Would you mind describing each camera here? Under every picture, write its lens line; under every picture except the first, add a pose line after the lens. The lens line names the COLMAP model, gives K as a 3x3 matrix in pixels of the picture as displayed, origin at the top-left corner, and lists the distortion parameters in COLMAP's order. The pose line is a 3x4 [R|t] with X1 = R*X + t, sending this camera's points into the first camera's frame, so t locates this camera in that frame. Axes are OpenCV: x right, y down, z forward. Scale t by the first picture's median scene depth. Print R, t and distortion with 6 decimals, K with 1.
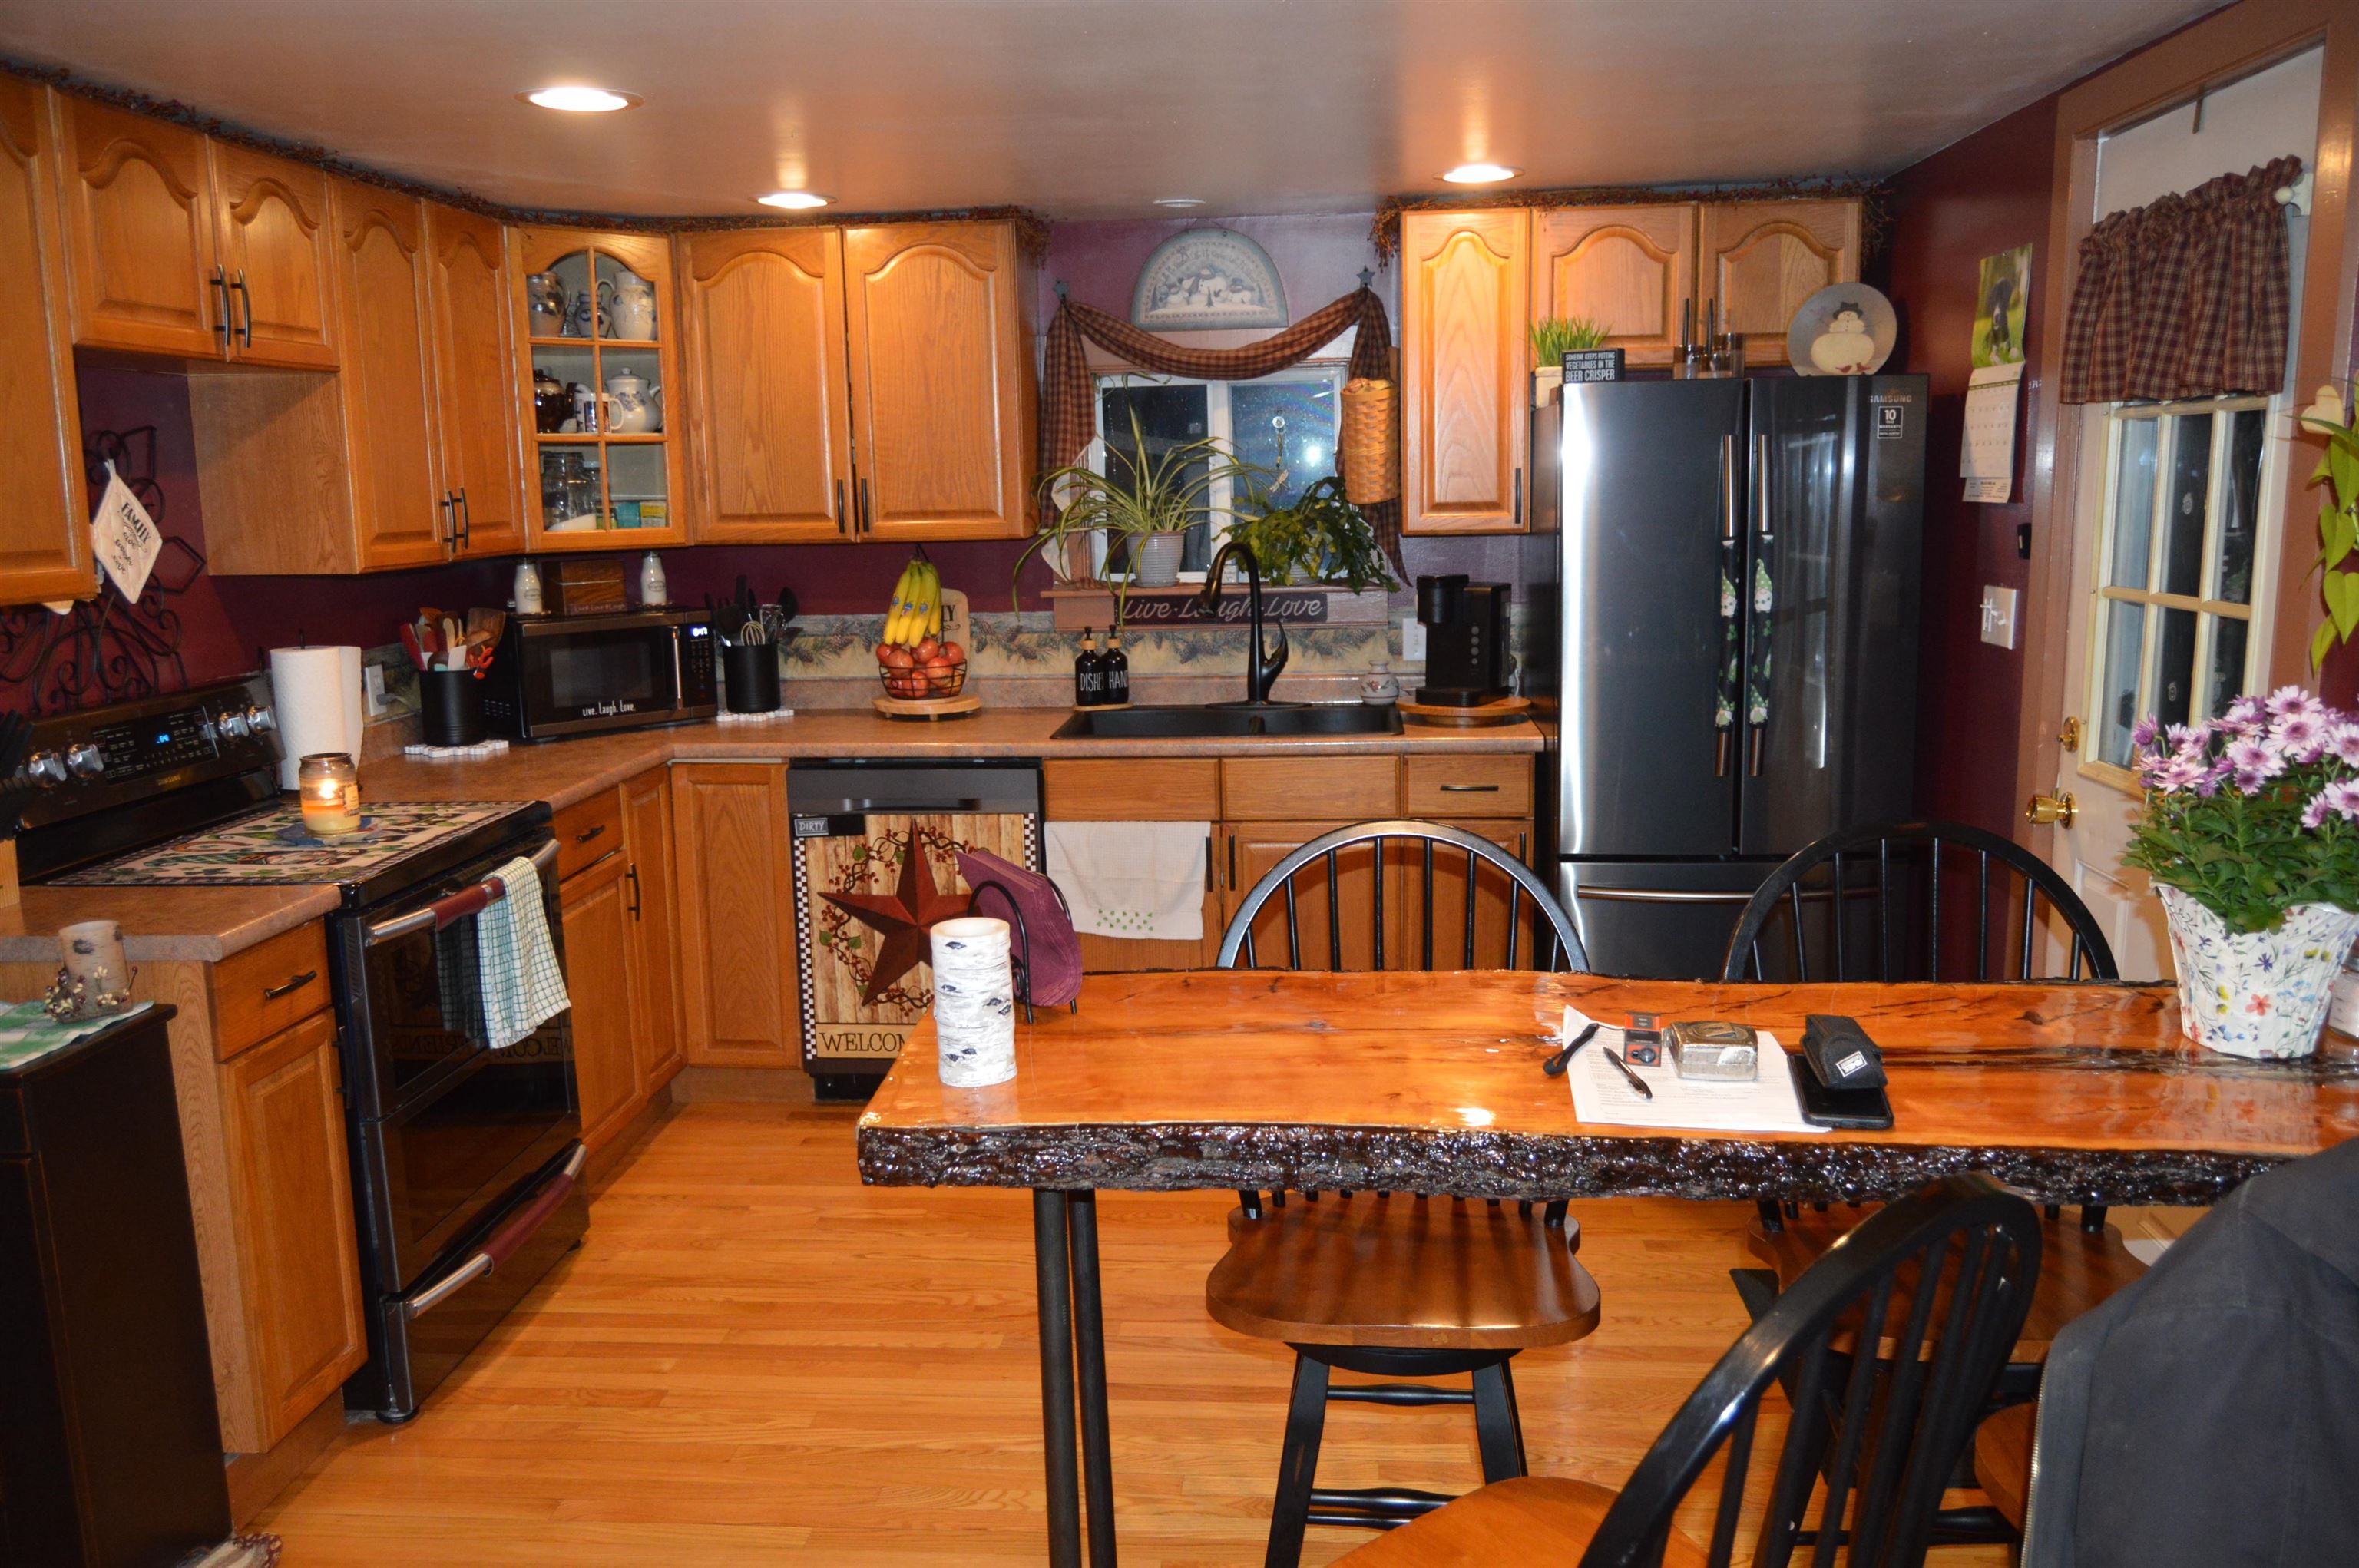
lens RADIAL K [[1847.5, 0, 1182.5], [0, 1847.5, 785.2], [0, 0, 1]] dist [-0.015176, 0.006443]
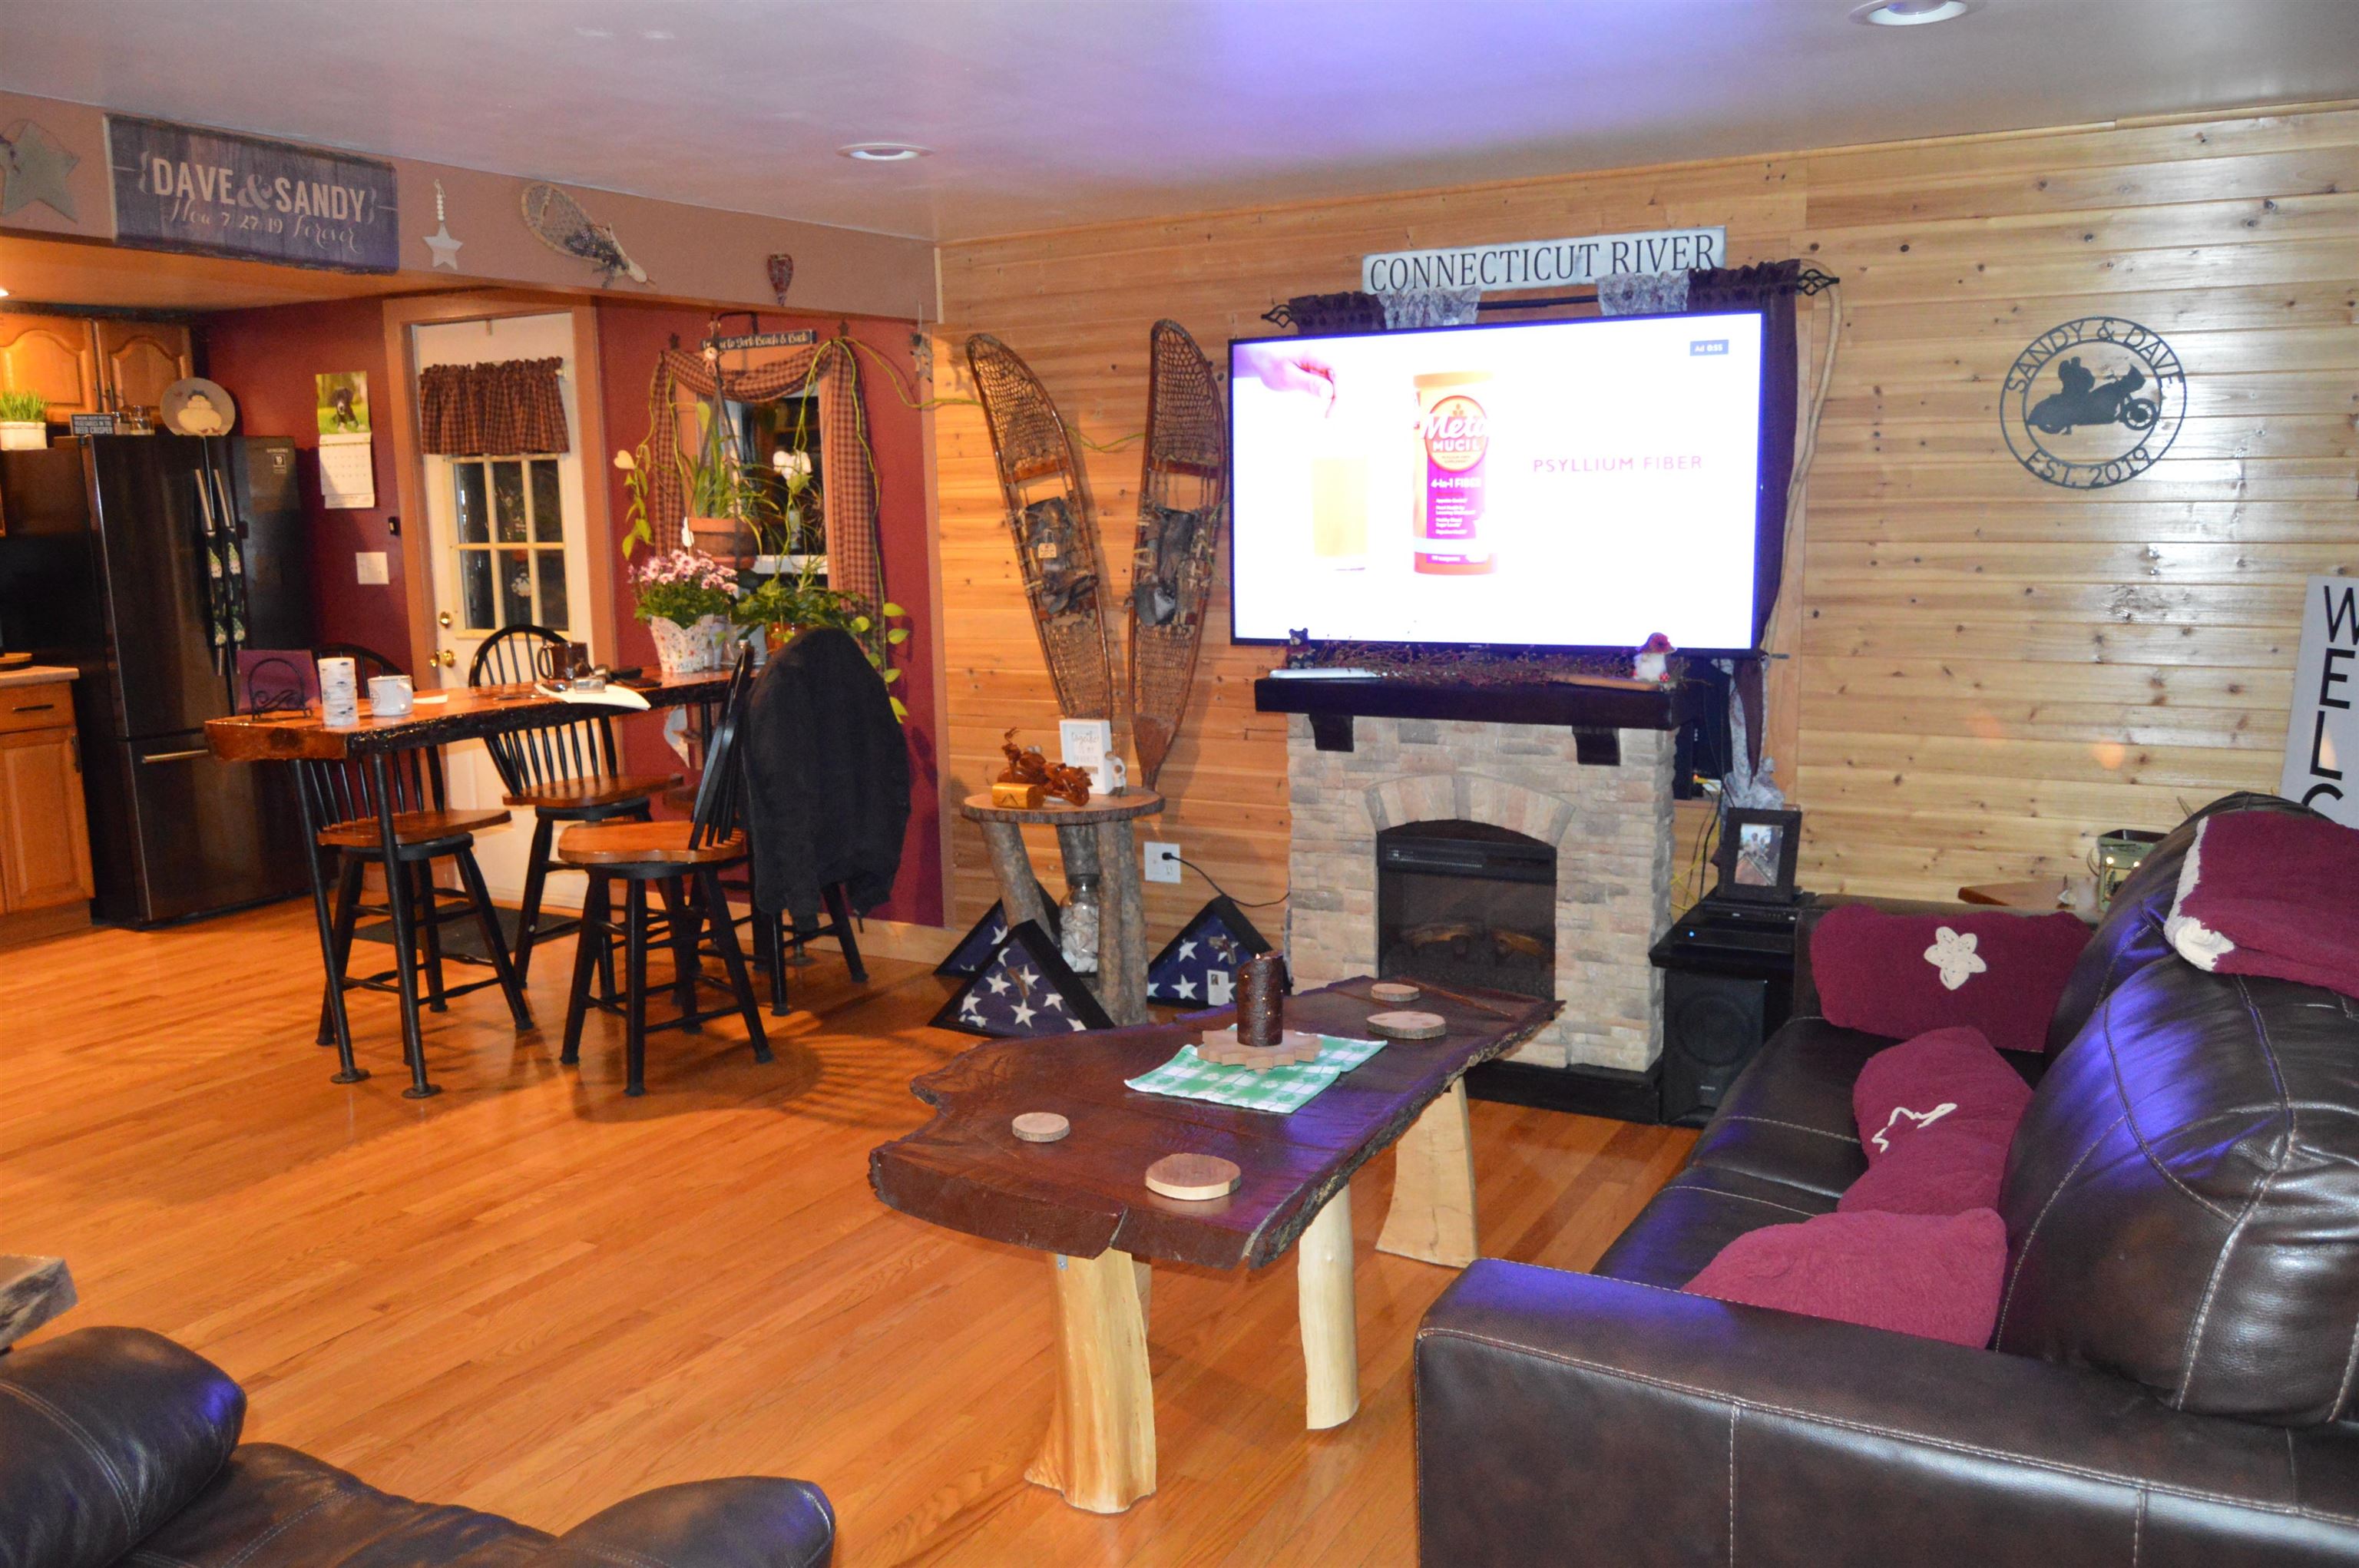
lens RADIAL K [[1847.5, 0, 1190.0], [0, 1847.5, 789.9], [0, 0, 1]] dist [-0.015176, 0.006443]
pose [[0.403673, -0.135762, 0.904774, -0.772065], [0.164485, 0.983585, 0.074202, 0.103823], [-0.899996, 0.118868, 0.419377, -0.409118]]
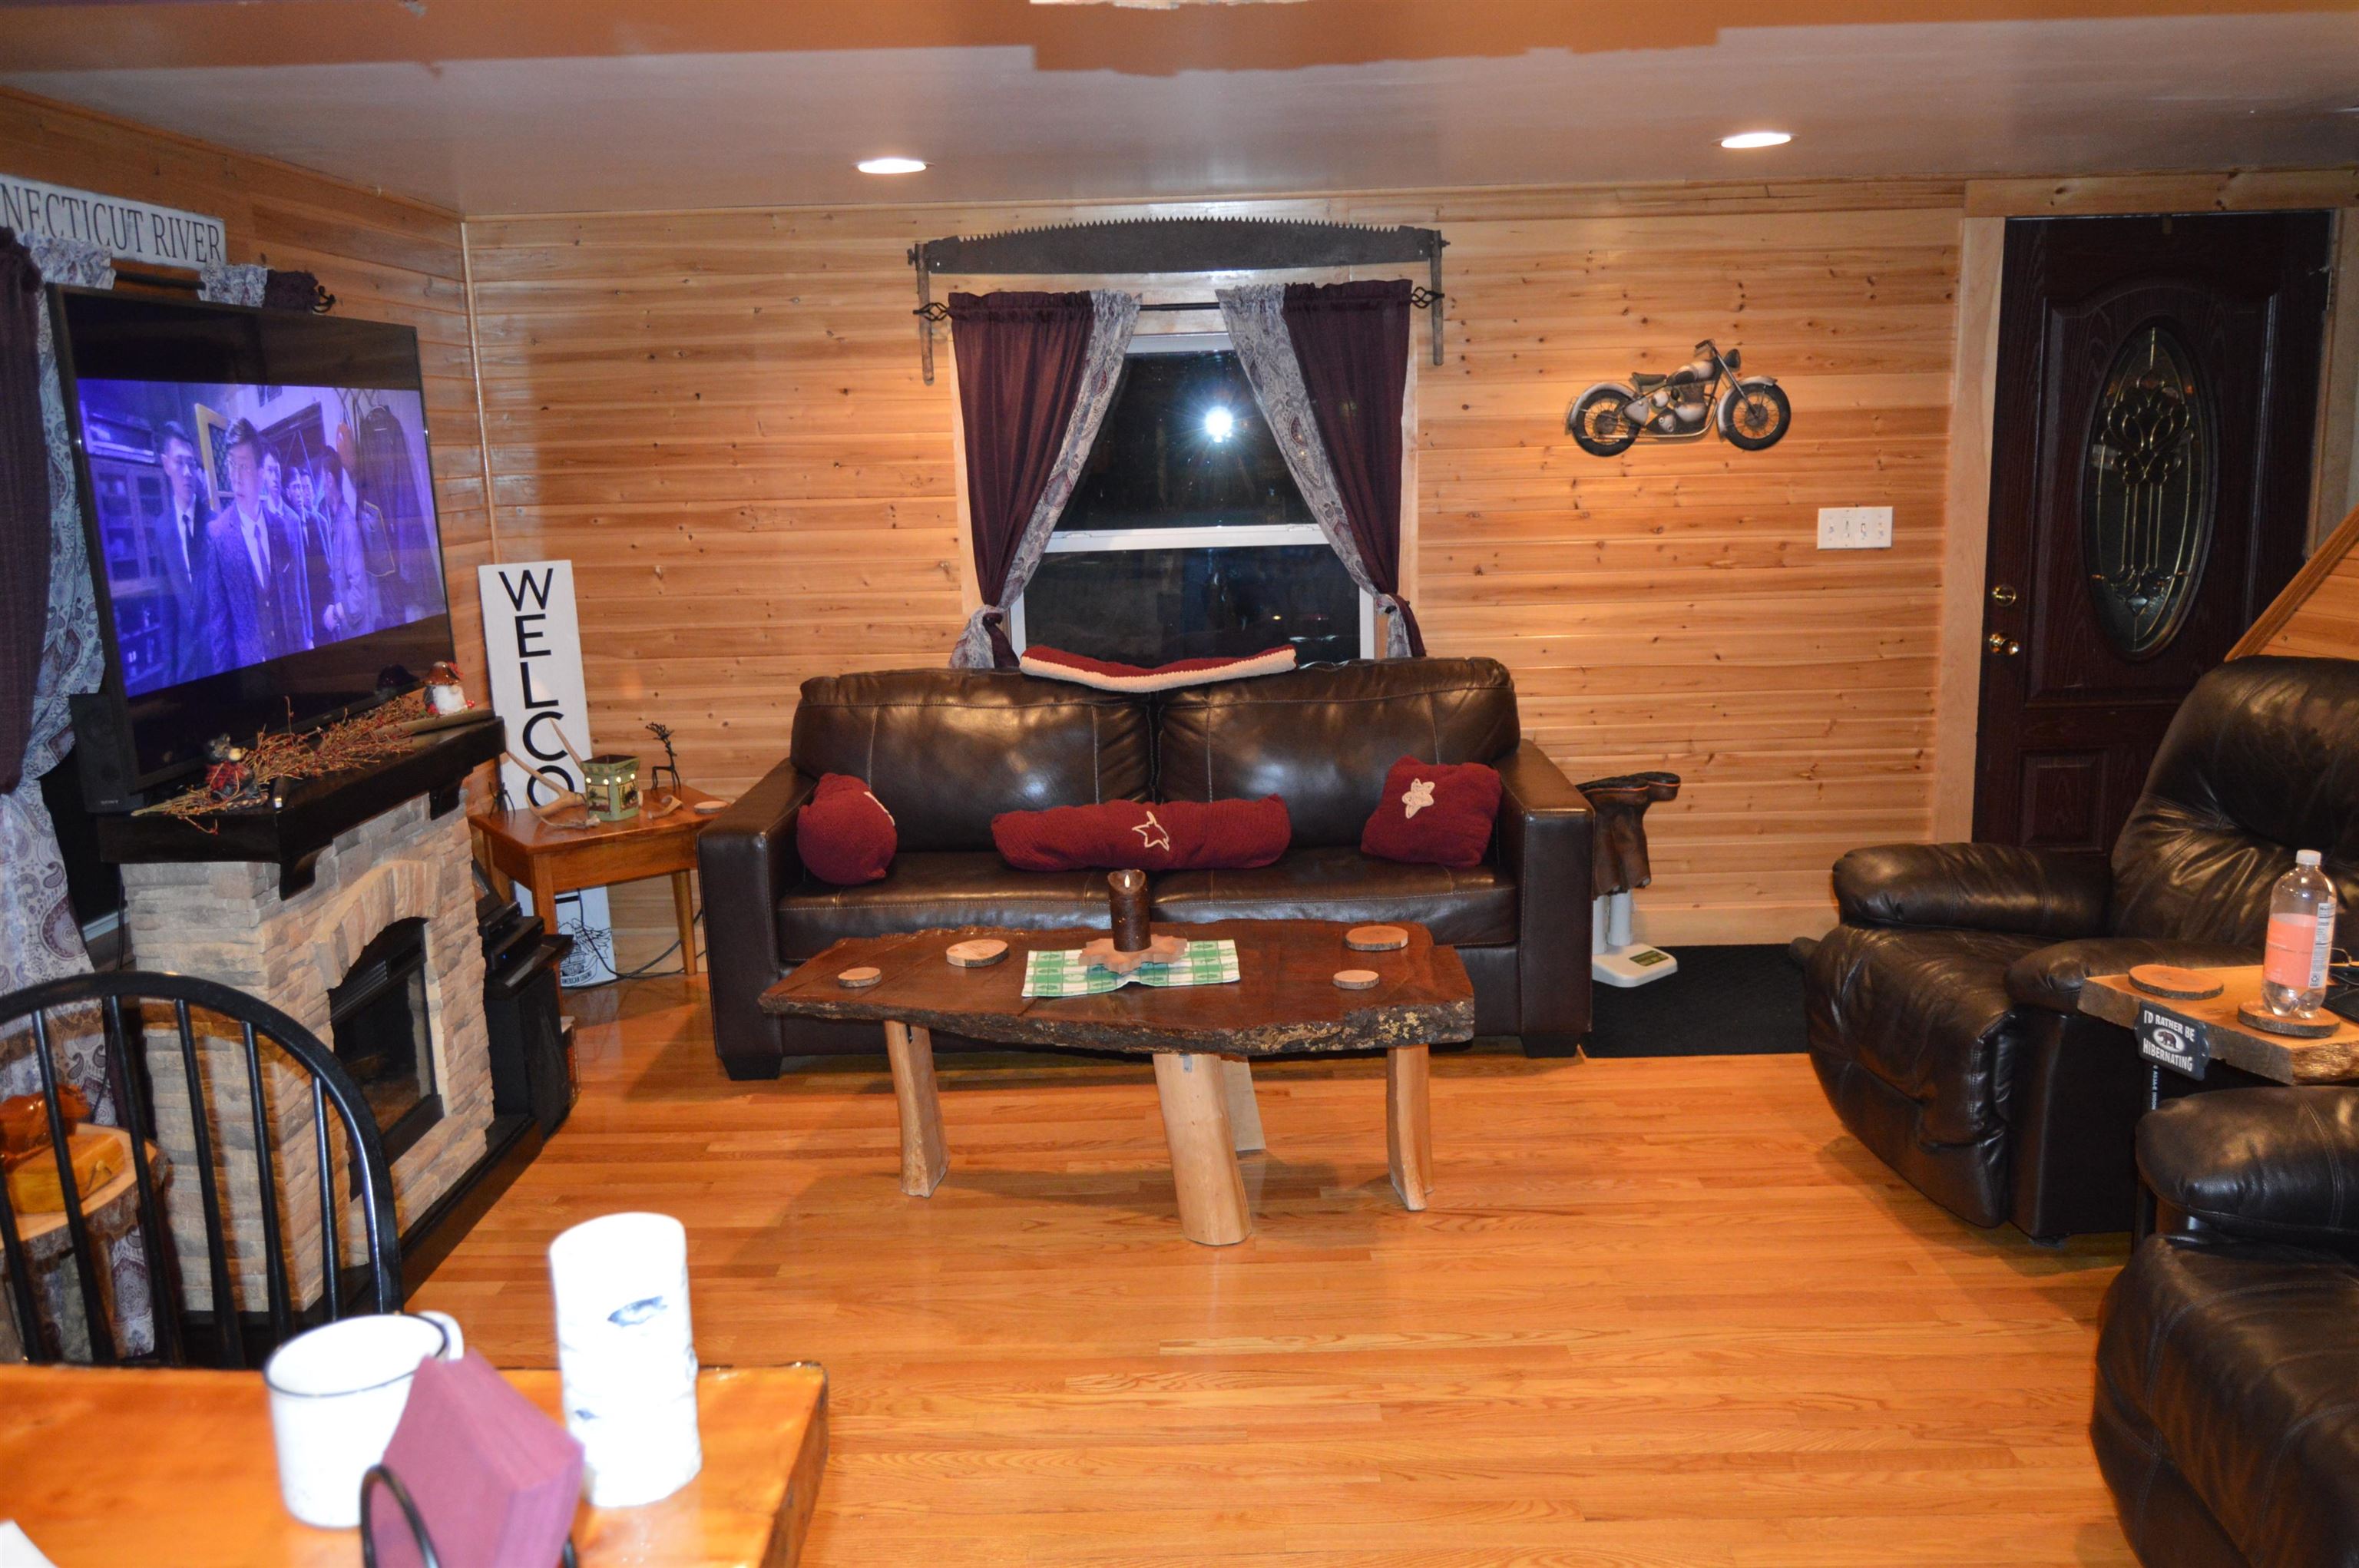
lens RADIAL K [[1847.5, 0, 1189.2], [0, 1847.5, 793.3], [0, 0, 1]] dist [-0.015176, 0.006443]
pose [[-0.995916, 0.062045, -0.065592, -0.111703], [0.034345, 0.932197, 0.360319, -0.114154], [0.083500, 0.356595, -0.930520, 0.637196]]
